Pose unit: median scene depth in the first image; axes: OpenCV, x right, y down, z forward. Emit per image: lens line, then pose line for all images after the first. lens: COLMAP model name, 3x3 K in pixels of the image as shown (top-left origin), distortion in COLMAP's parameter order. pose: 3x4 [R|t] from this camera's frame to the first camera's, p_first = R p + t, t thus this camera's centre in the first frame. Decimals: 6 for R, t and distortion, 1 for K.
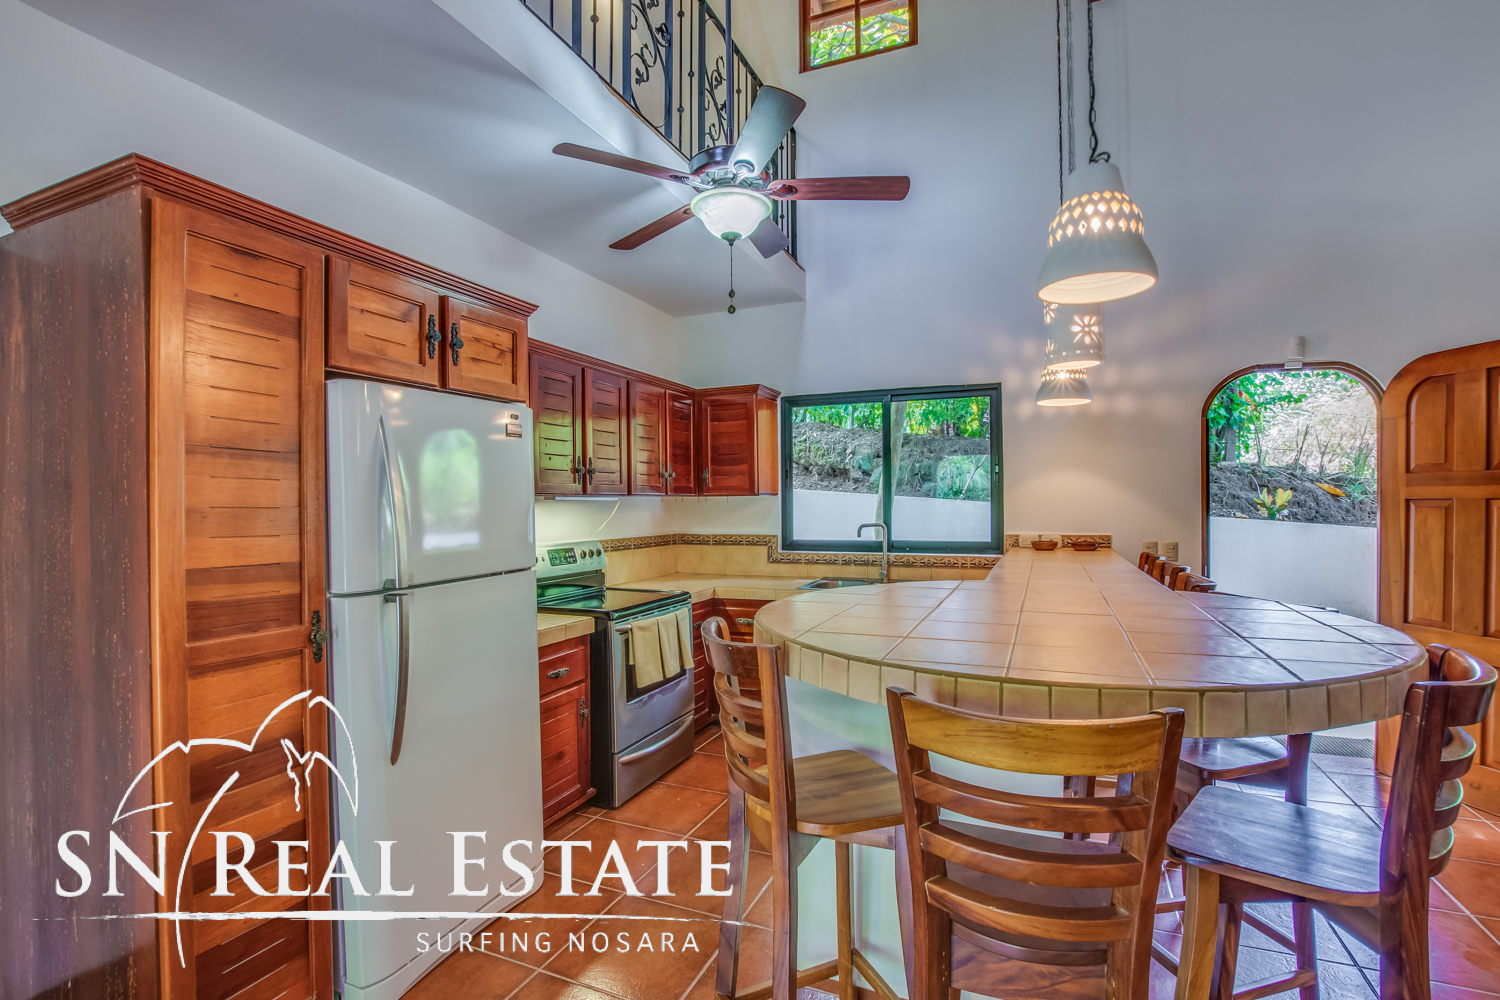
lens RADIAL K [[698.5, 0, 757.3], [0, 698.5, 502.6], [0, 0, 1]] dist [-0.026177, 0.000220]
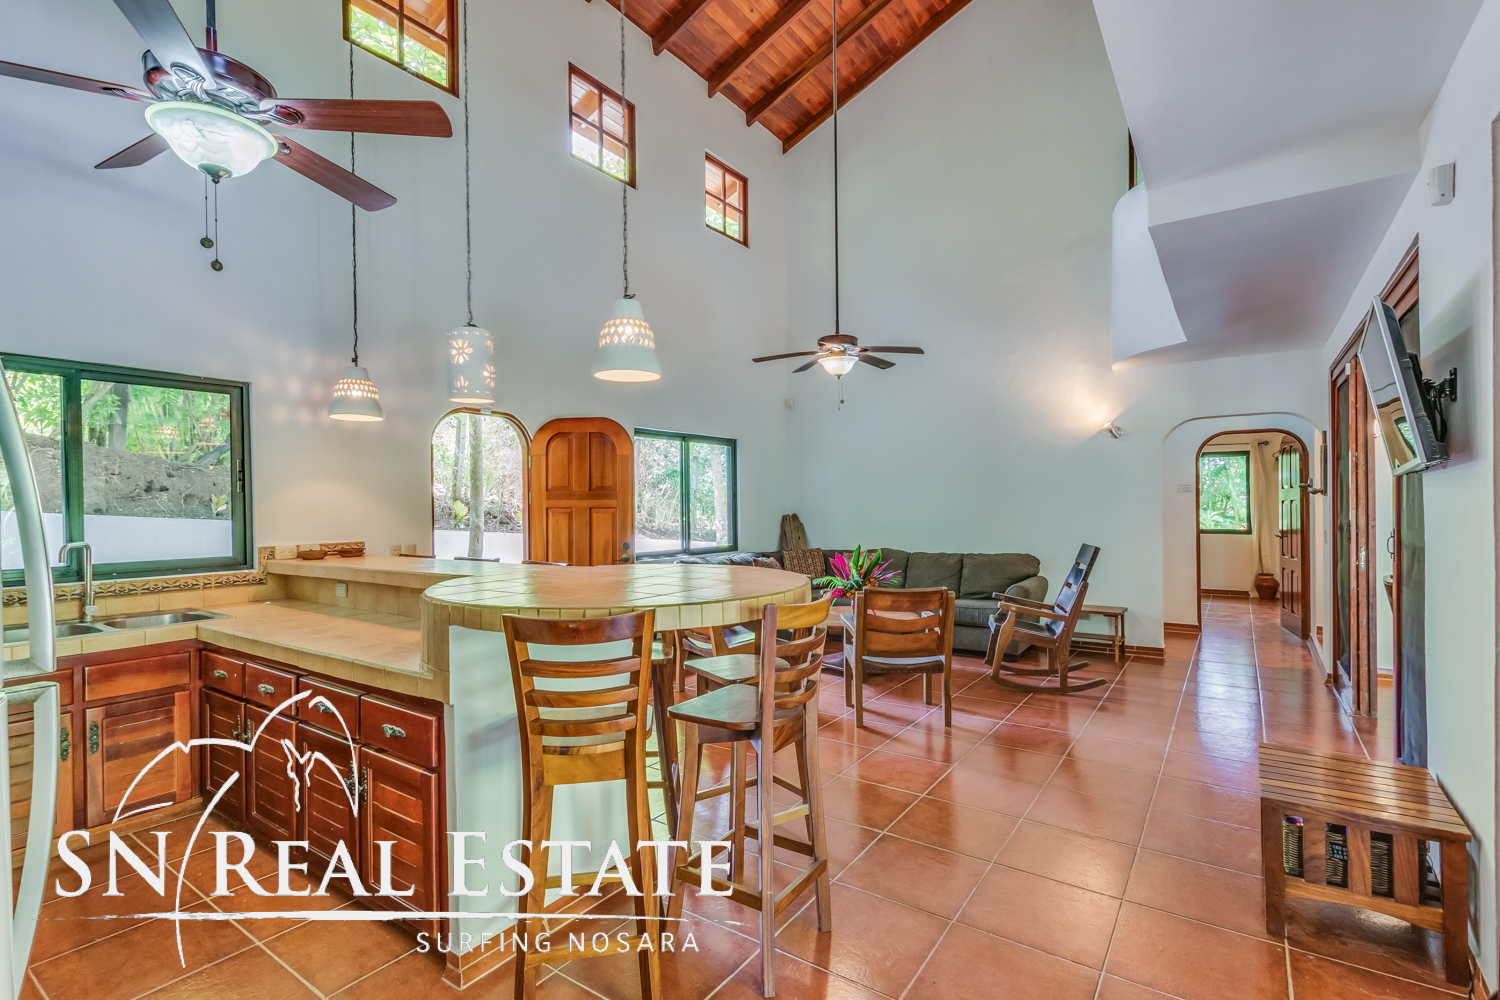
lens RADIAL K [[692.8, 0, 756.3], [0, 692.8, 502.7], [0, 0, 1]] dist [-0.001661, 0.000139]
pose [[0.208176, 0.005528, 0.978076, -0.447522], [0.007622, 0.999944, -0.007274, -0.001561], [-0.978062, 0.008969, 0.208122, 0.166840]]
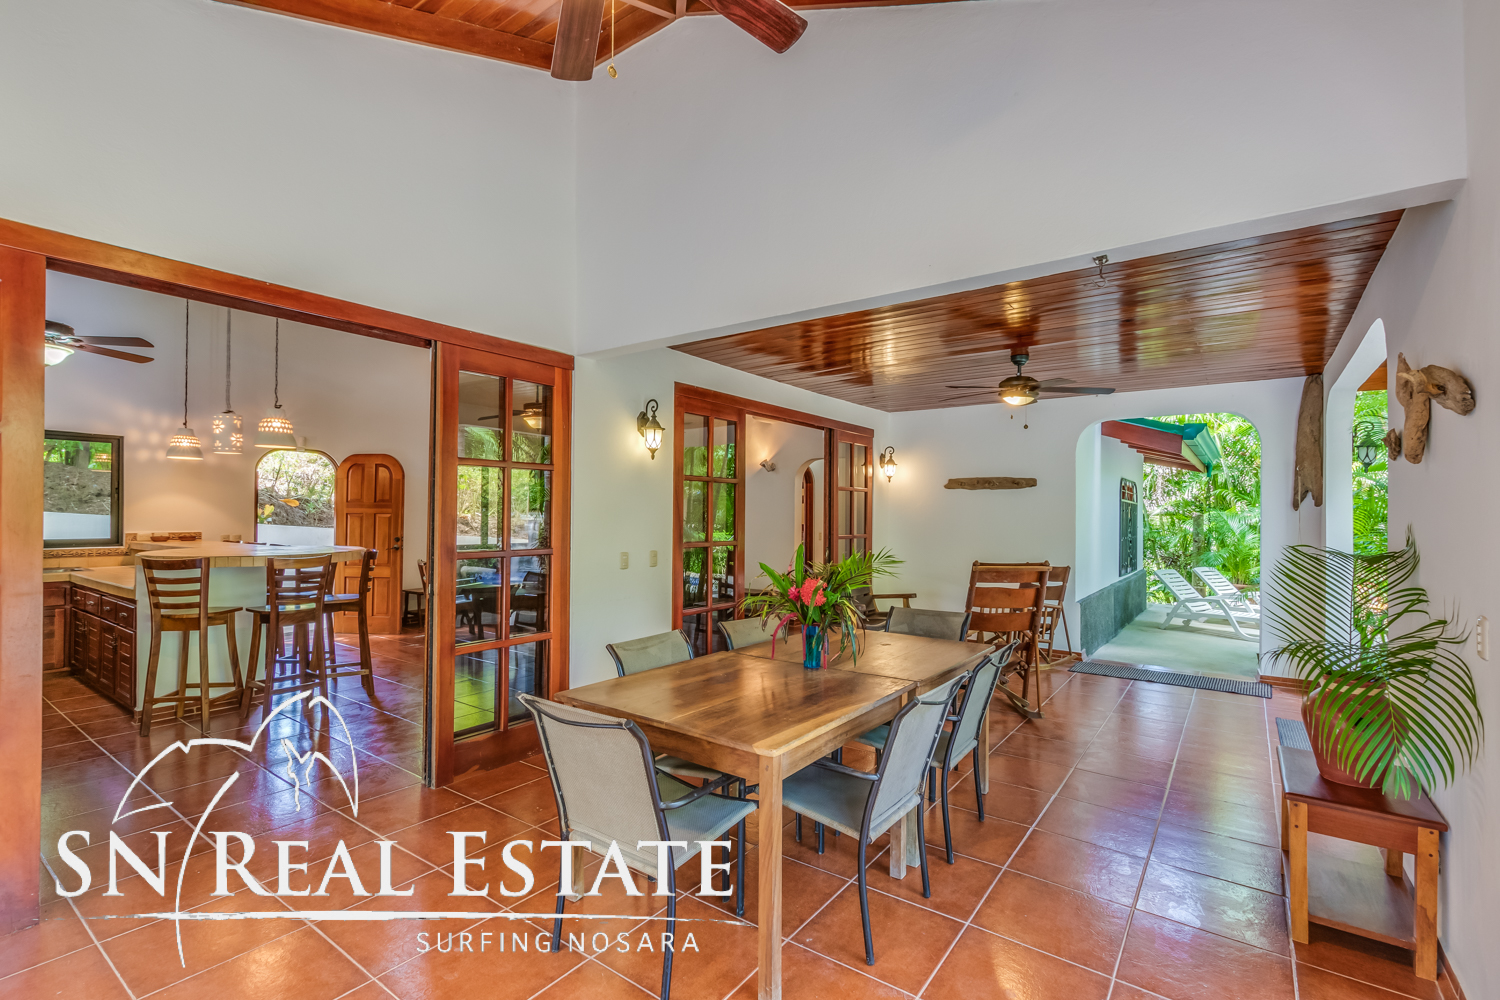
lens RADIAL K [[673.5, 0, 755.2], [0, 673.5, 503.0], [0, 0, 1]] dist [0.003334, 0.000270]
pose [[0.225351, 0.023007, 0.974006, -0.883429], [-0.010819, 0.999719, -0.021111, -0.005823], [-0.974218, -0.005780, 0.225537, -0.797983]]
